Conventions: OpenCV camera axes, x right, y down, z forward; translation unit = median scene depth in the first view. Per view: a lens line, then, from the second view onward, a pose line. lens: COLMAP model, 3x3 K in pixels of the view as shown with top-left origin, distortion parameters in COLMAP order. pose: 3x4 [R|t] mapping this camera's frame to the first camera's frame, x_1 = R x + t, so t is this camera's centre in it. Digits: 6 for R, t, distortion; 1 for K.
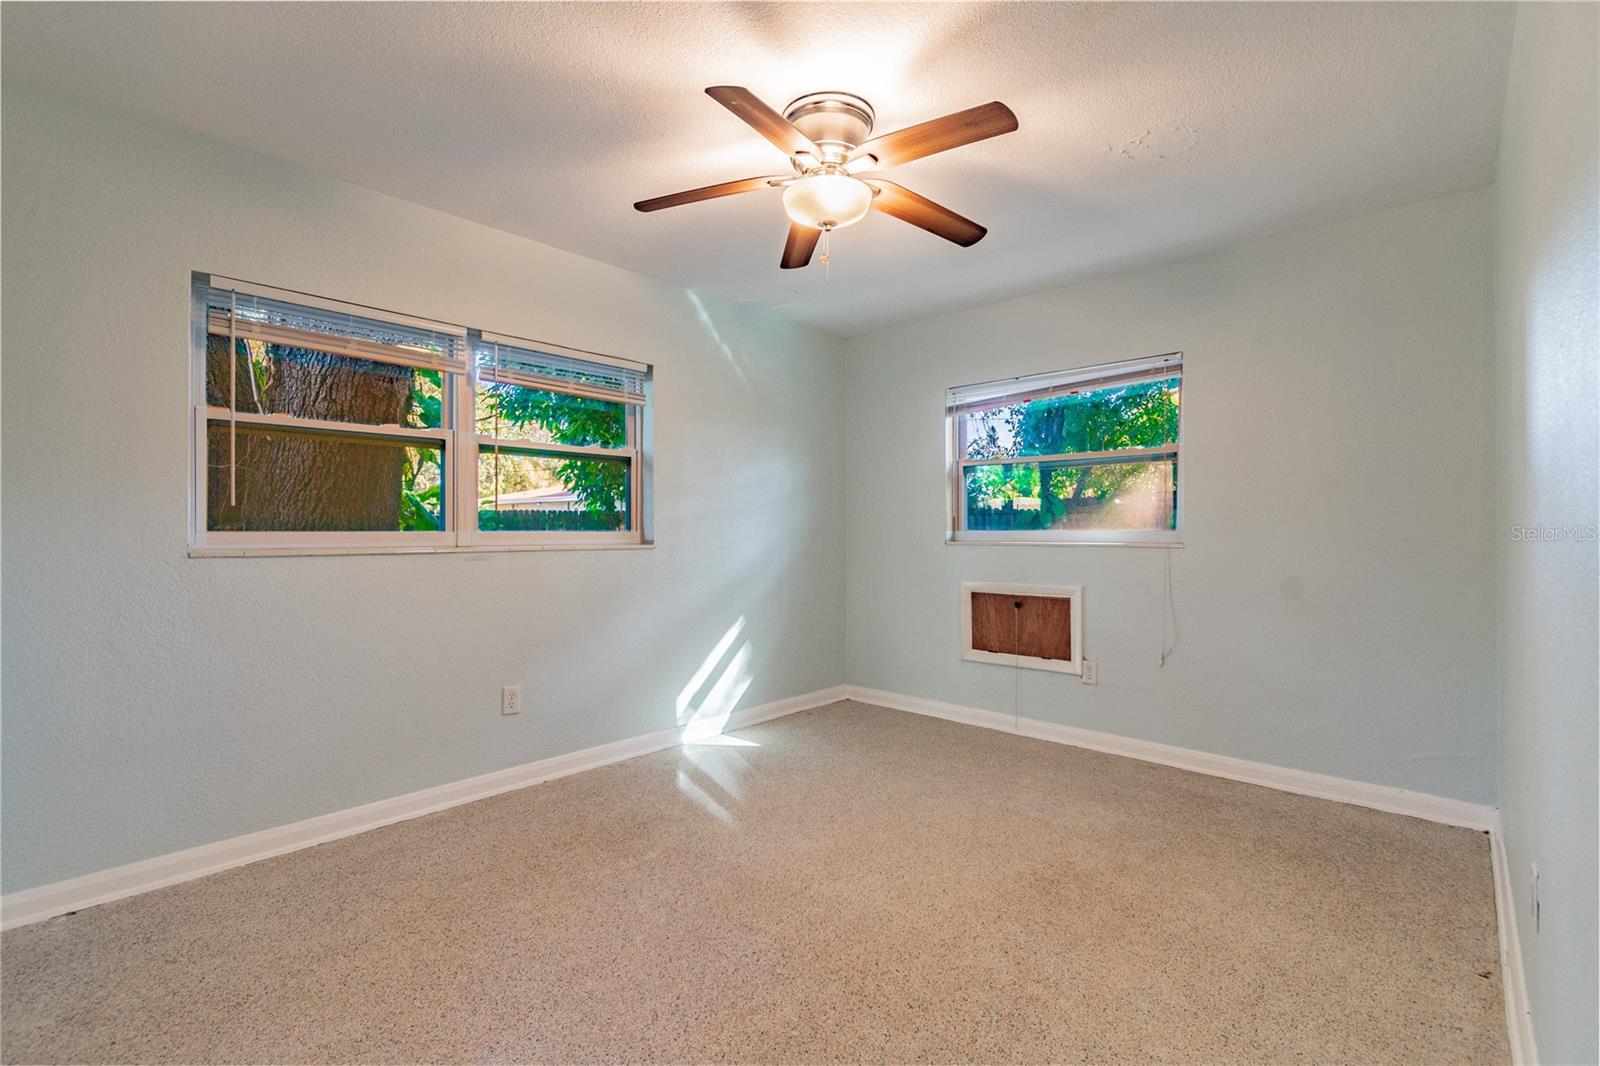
lens RADIAL K [[705.6, 0, 797.1], [0, 705.6, 526.5], [0, 0, 1]] dist [0.006414, -0.002554]
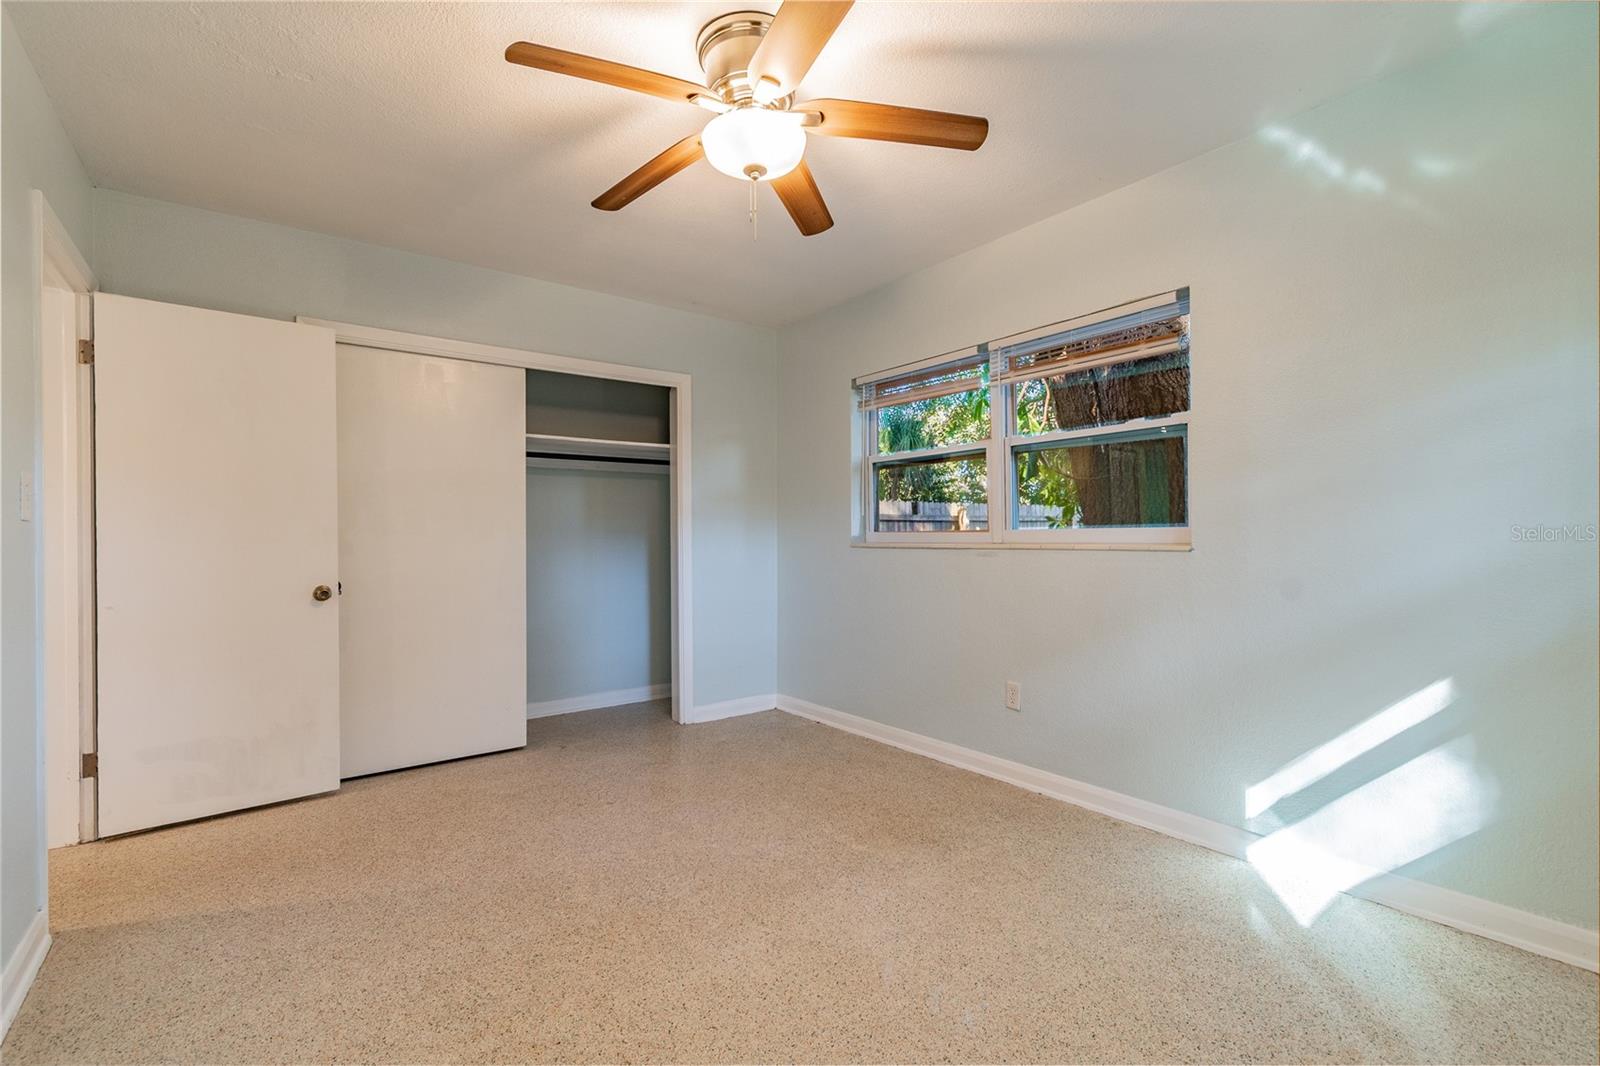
lens RADIAL K [[705.6, 0, 798.3], [0, 705.6, 539.7], [0, 0, 1]] dist [0.006414, -0.002554]
pose [[-0.166207, 0.007779, -0.986060, 0.682331], [0.017519, 0.999834, 0.004935, 0.012521], [0.985935, -0.016455, -0.166316, 0.919176]]
